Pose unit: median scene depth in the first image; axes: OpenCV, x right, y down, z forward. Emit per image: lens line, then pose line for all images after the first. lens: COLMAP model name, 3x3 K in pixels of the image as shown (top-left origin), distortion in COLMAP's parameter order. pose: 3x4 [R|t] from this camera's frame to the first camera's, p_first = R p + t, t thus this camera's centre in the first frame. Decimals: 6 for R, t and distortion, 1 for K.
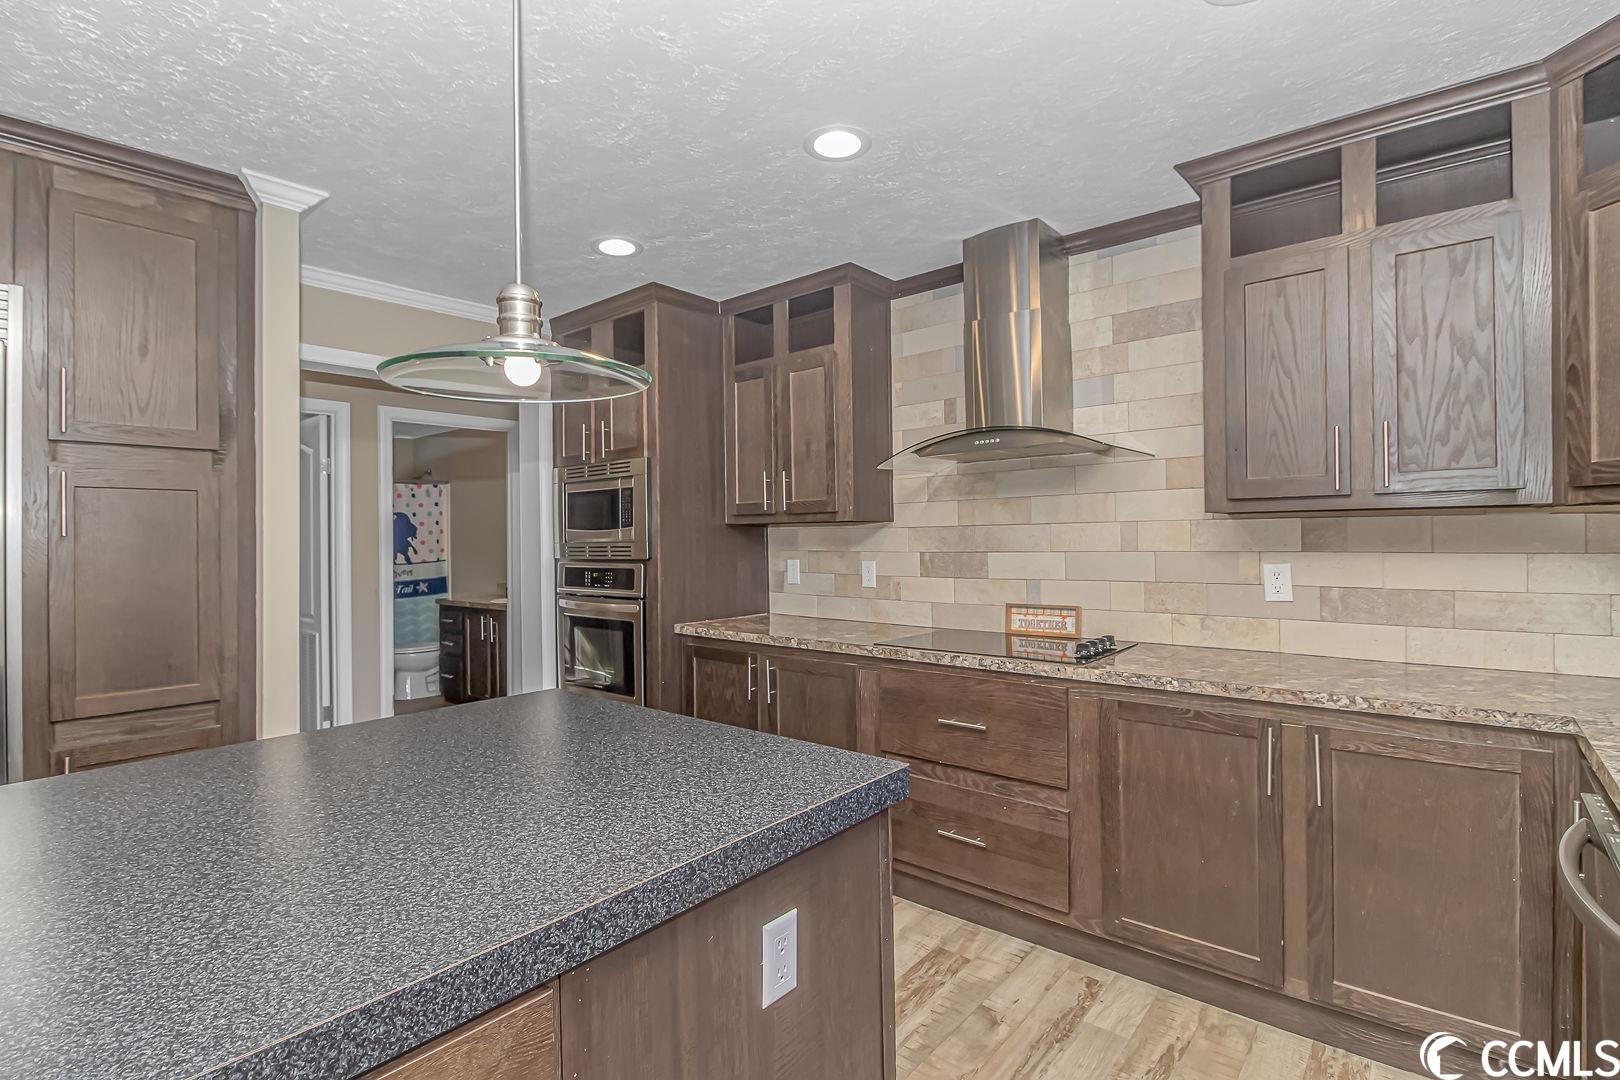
lens RADIAL K [[761.4, 0, 810.5], [0, 761.4, 536.4], [0, 0, 1]] dist [-0.009340, -0.003554]
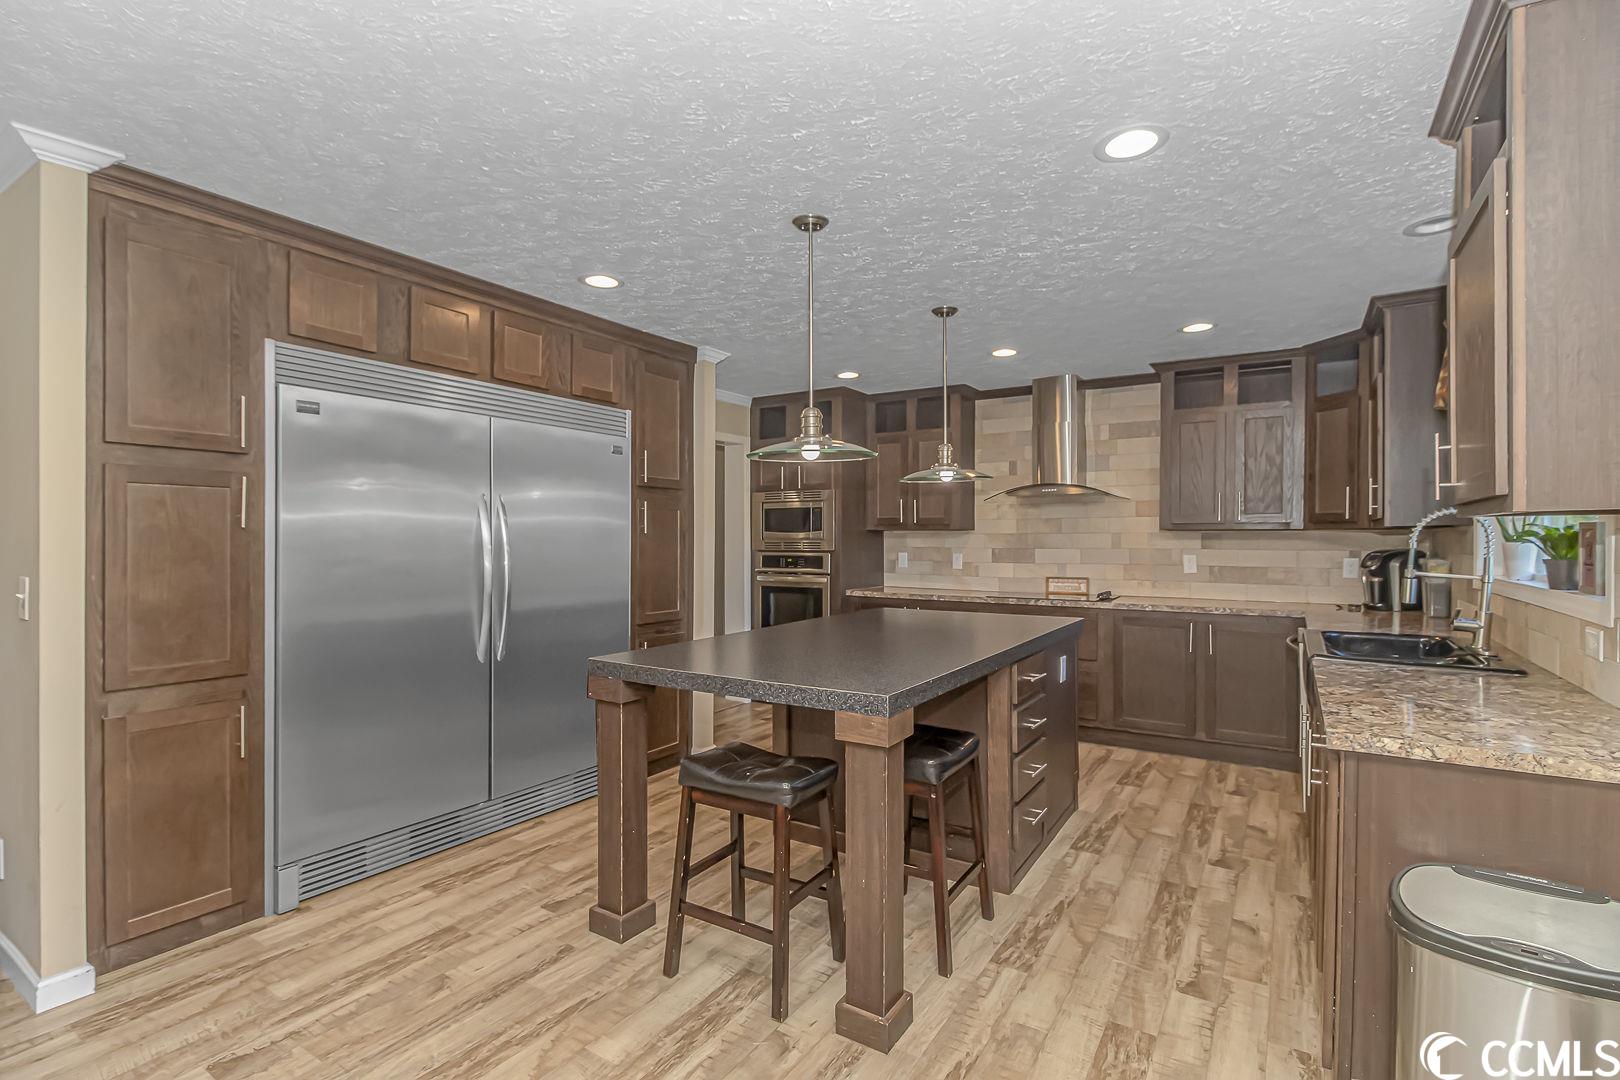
lens RADIAL K [[761.4, 0, 811.0], [0, 761.4, 545.3], [0, 0, 1]] dist [-0.009340, -0.003554]
pose [[0.990863, 0.012975, 0.134250, -0.575895], [-0.014070, 0.999875, 0.007208, 0.008663], [-0.134140, -0.009031, 0.990921, -0.764517]]
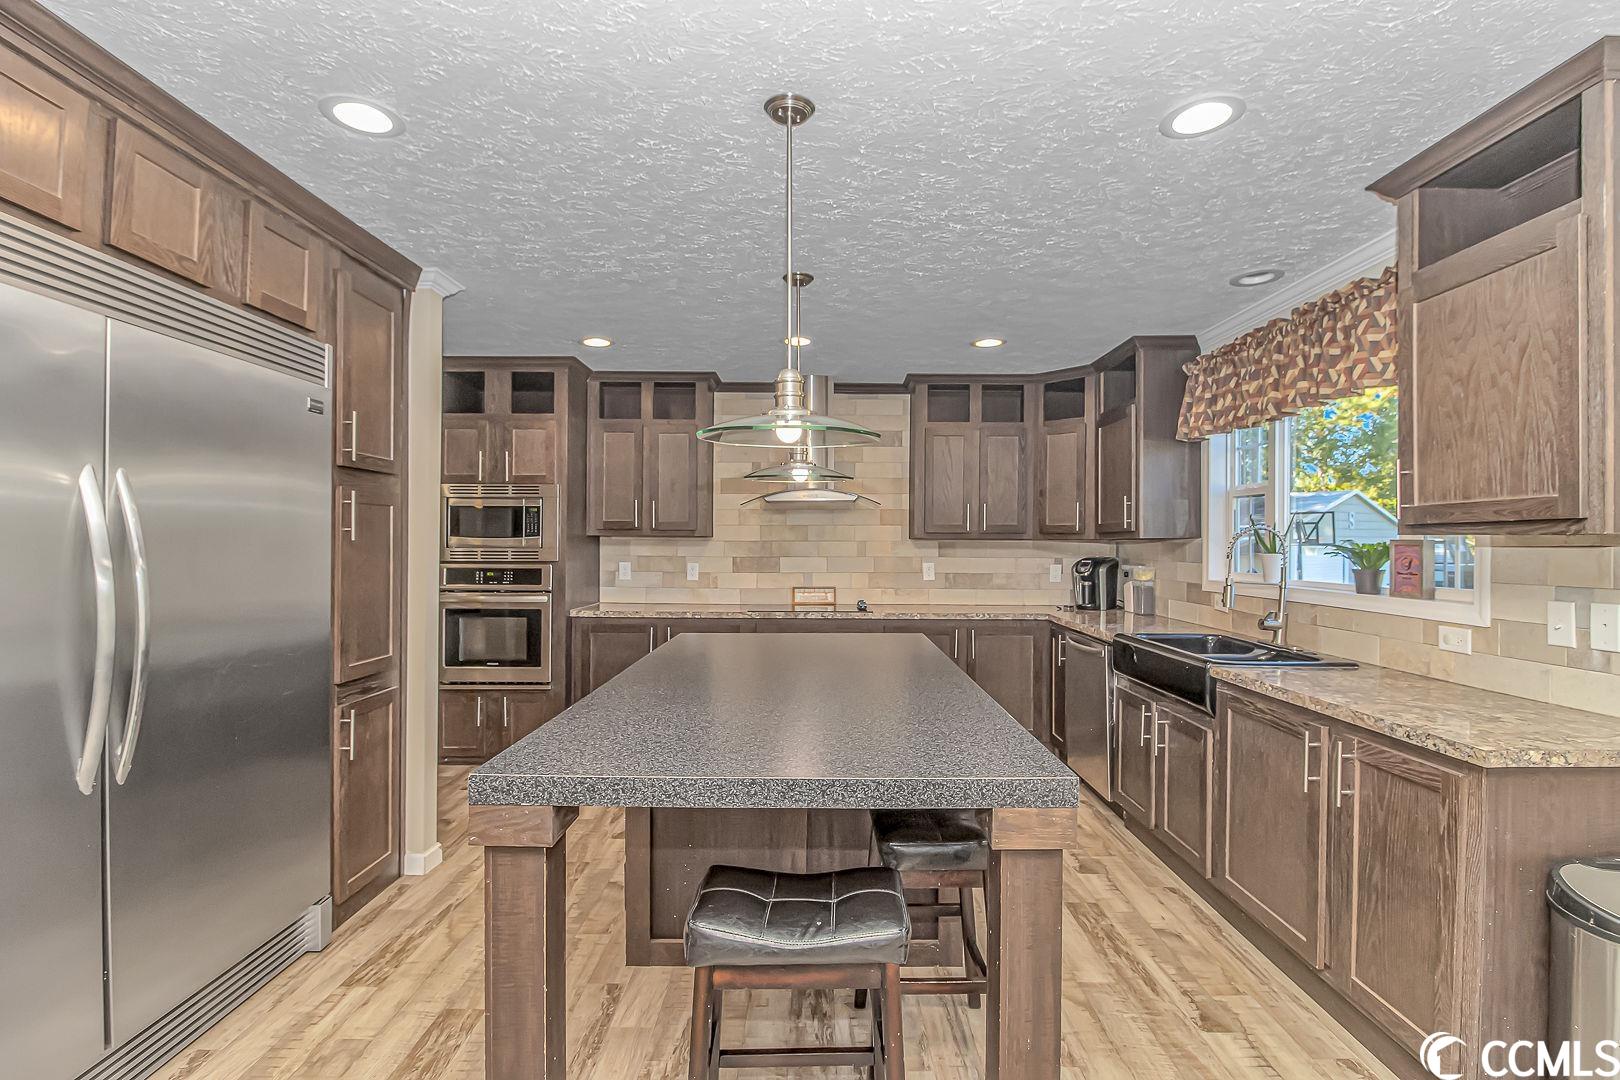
lens RADIAL K [[761.4, 0, 815.9], [0, 761.4, 548.5], [0, 0, 1]] dist [-0.009340, -0.003554]
pose [[0.764355, 0.012013, 0.644684, -0.858441], [-0.014316, 0.999896, -0.001659, 0.004000], [-0.644637, -0.007961, 0.764448, -0.364213]]
